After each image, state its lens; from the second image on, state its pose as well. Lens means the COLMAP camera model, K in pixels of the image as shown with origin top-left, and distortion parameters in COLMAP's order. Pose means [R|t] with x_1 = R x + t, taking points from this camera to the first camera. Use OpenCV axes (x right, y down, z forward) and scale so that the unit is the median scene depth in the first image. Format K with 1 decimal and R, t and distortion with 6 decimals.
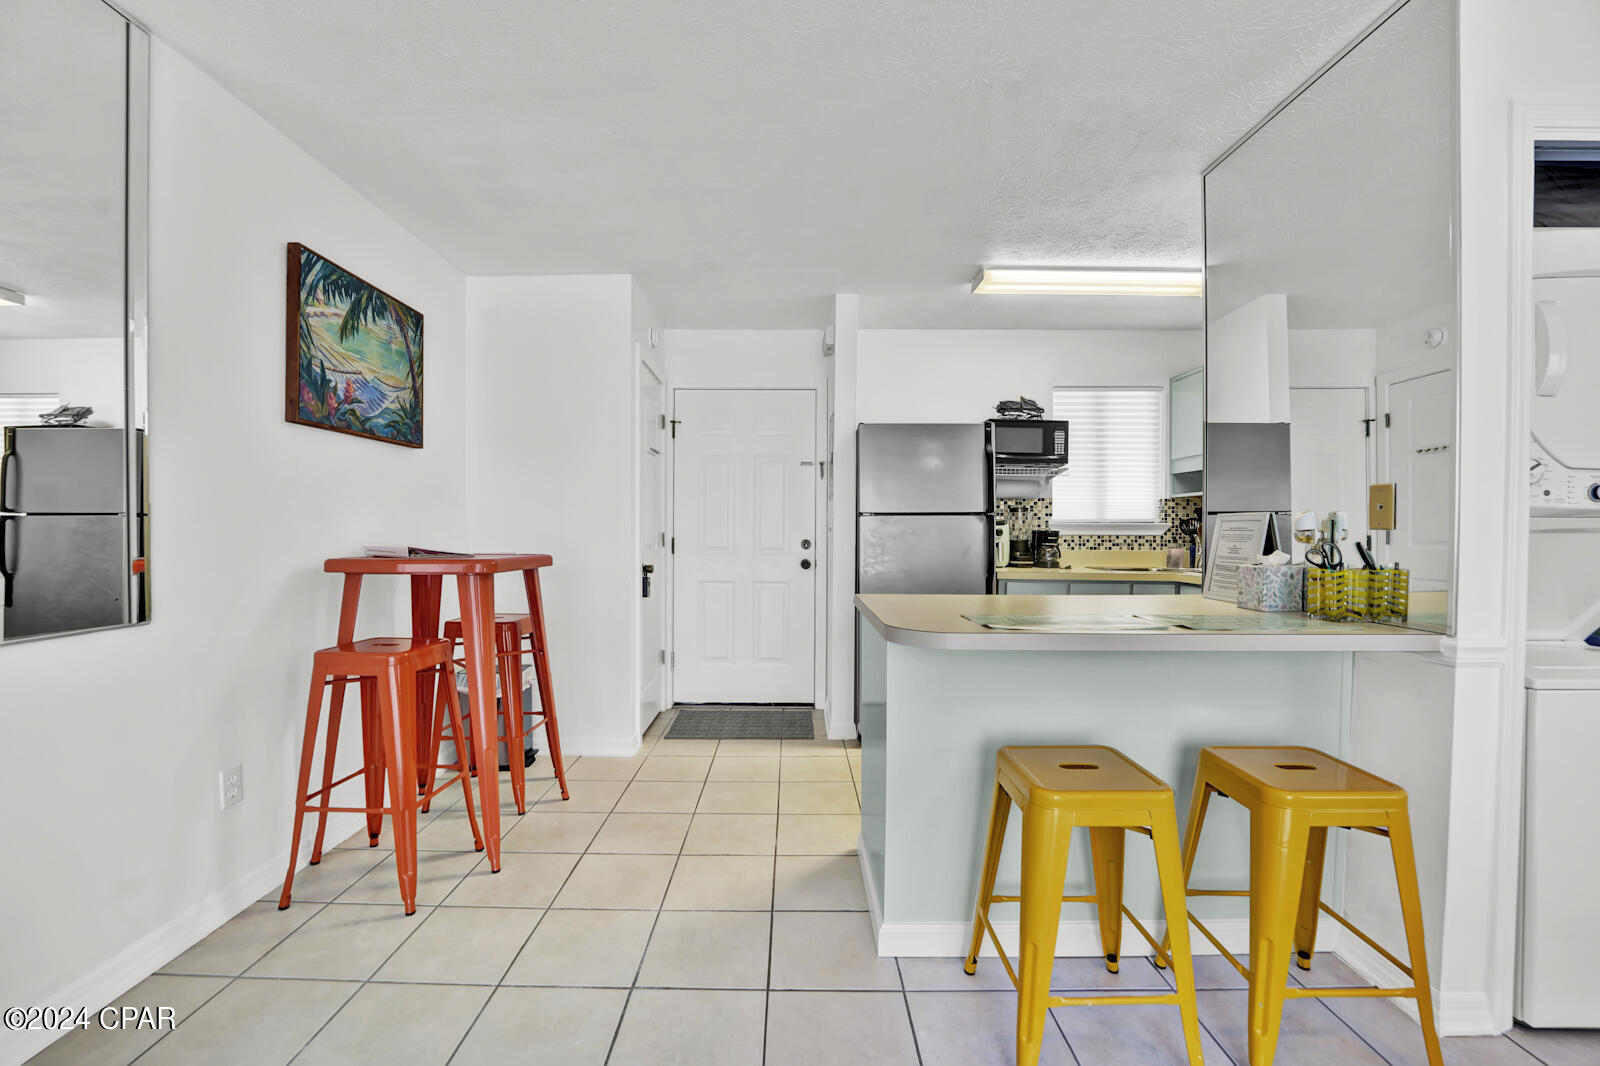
lens RADIAL K [[656.3, 0, 791.8], [0, 656.3, 540.1], [0, 0, 1]] dist [-0.016855, 0.001085]
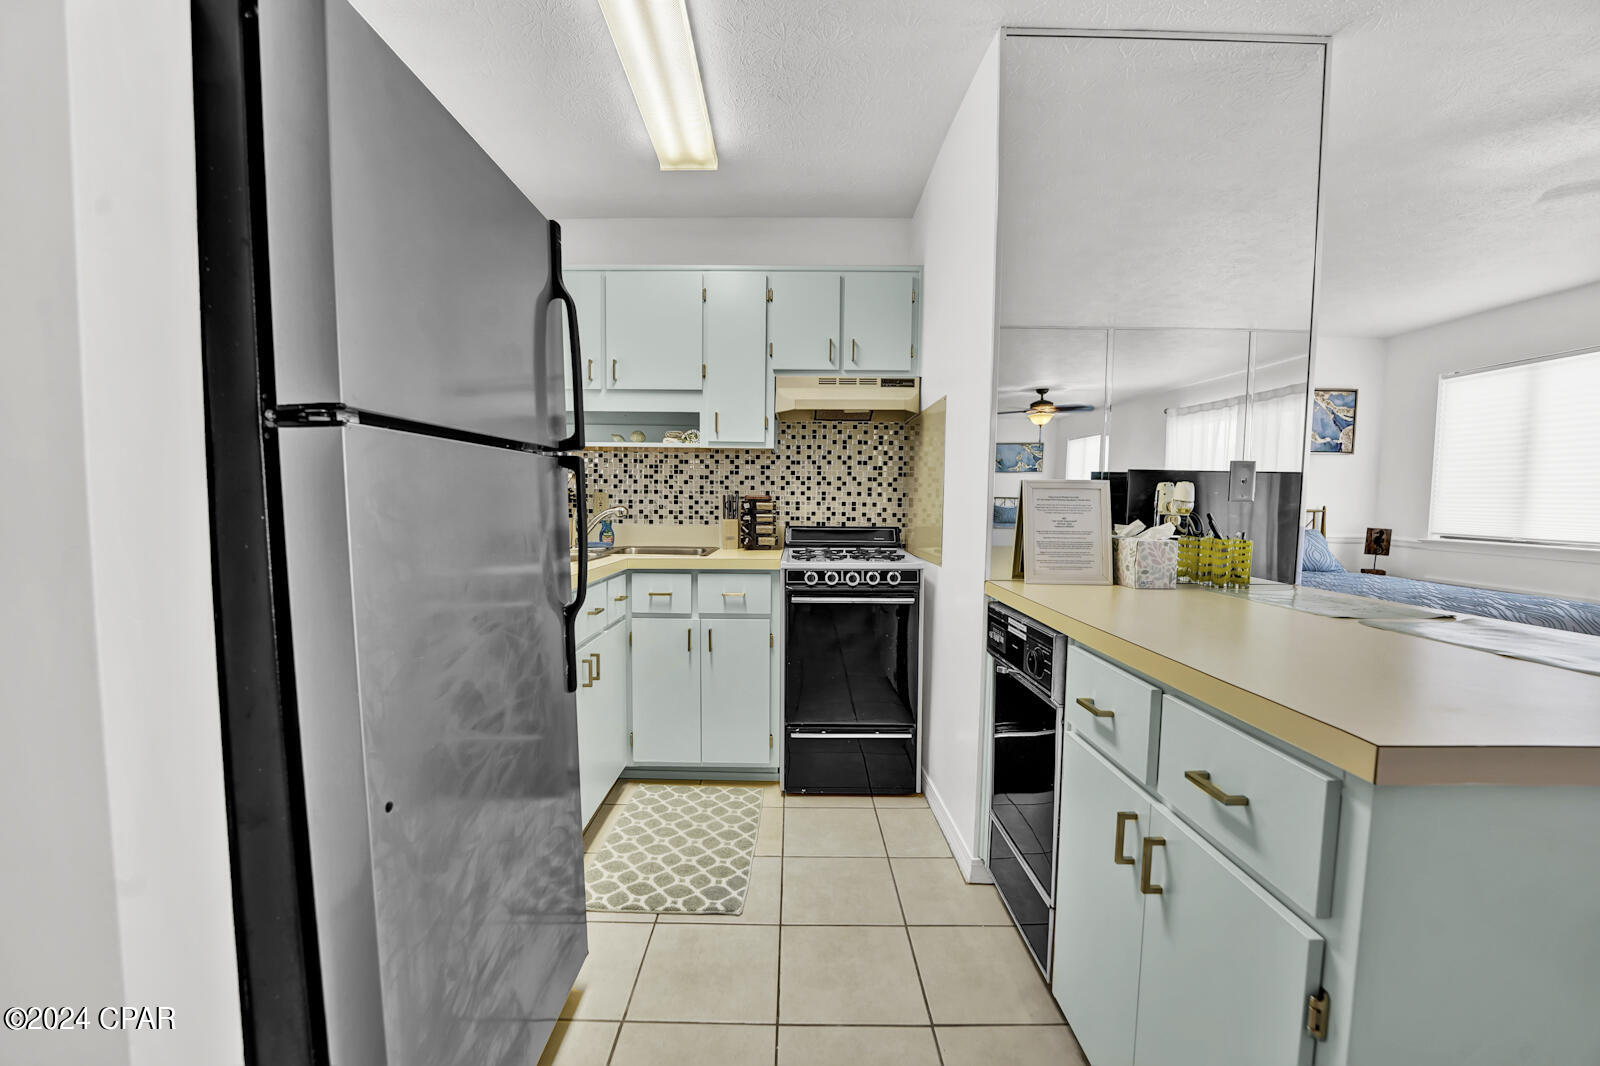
lens RADIAL K [[656.3, 0, 790.5], [0, 656.3, 554.5], [0, 0, 1]] dist [-0.016855, 0.001085]
pose [[-0.000959, -0.091150, 0.995837, -0.118062], [0.007072, 0.995812, 0.091155, -0.016166], [-0.999975, 0.007130, -0.000311, 0.820967]]
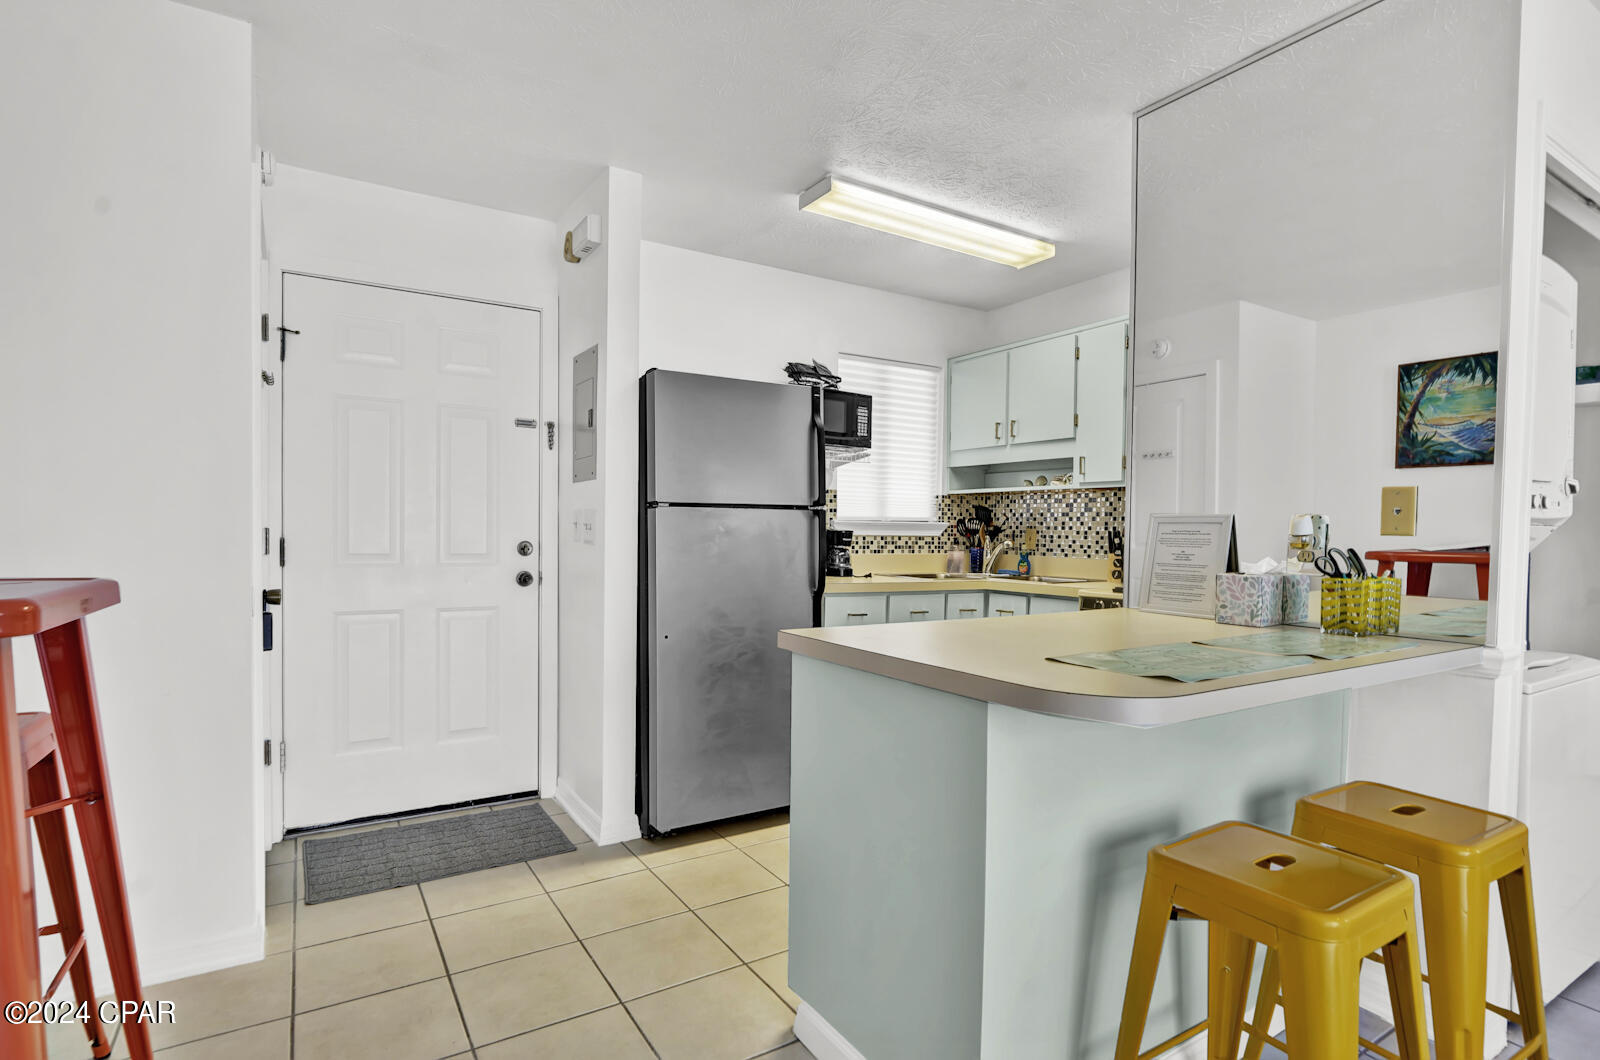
lens RADIAL K [[801.1, 0, 801.1], [0, 801.1, 548.9], [0, 0, 1]] dist [0.000276, -0.000776]
pose [[0.848506, -0.004790, 0.529163, -0.195450], [-0.002280, 0.999917, 0.012707, -0.004398], [-0.529180, -0.011989, 0.848425, 0.214905]]
